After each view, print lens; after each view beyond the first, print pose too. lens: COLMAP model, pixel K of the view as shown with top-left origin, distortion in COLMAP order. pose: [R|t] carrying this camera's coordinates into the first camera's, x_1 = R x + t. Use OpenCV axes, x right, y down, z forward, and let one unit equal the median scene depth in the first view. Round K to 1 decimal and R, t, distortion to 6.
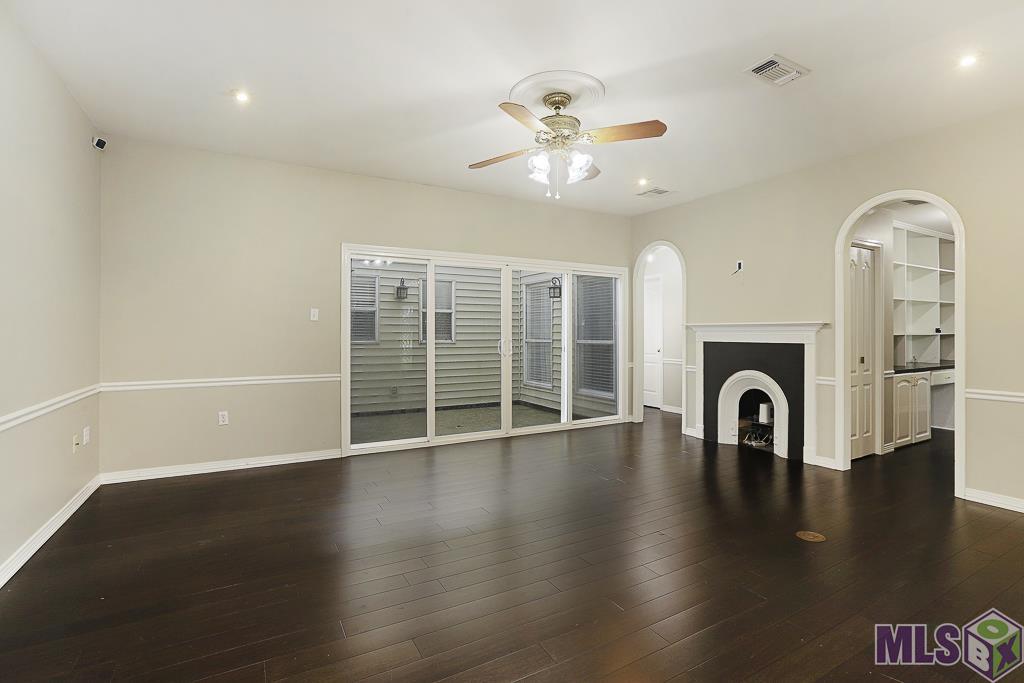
lens RADIAL K [[474.7, 0, 520.8], [0, 474.7, 336.0], [0, 0, 1]] dist [-0.028164, 0.004842]
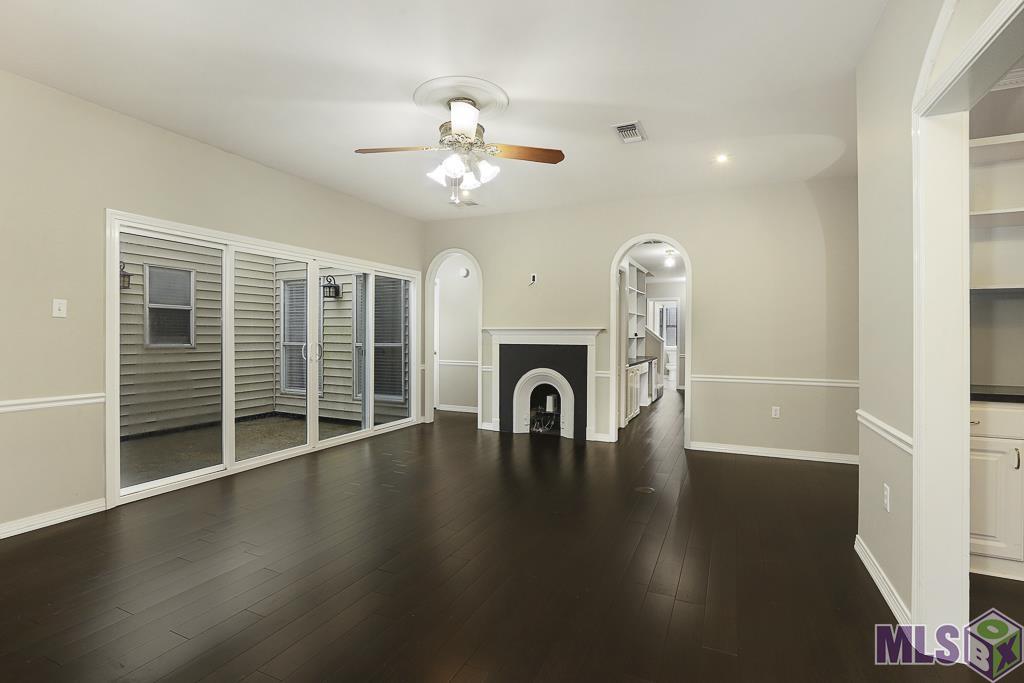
lens RADIAL K [[474.7, 0, 515.3], [0, 474.7, 341.1], [0, 0, 1]] dist [-0.028164, 0.004842]
pose [[0.825555, -0.002360, 0.564316, -0.223289], [-0.000253, 0.999990, 0.004552, 0.000311], [-0.564321, -0.003901, 0.825546, 0.055342]]
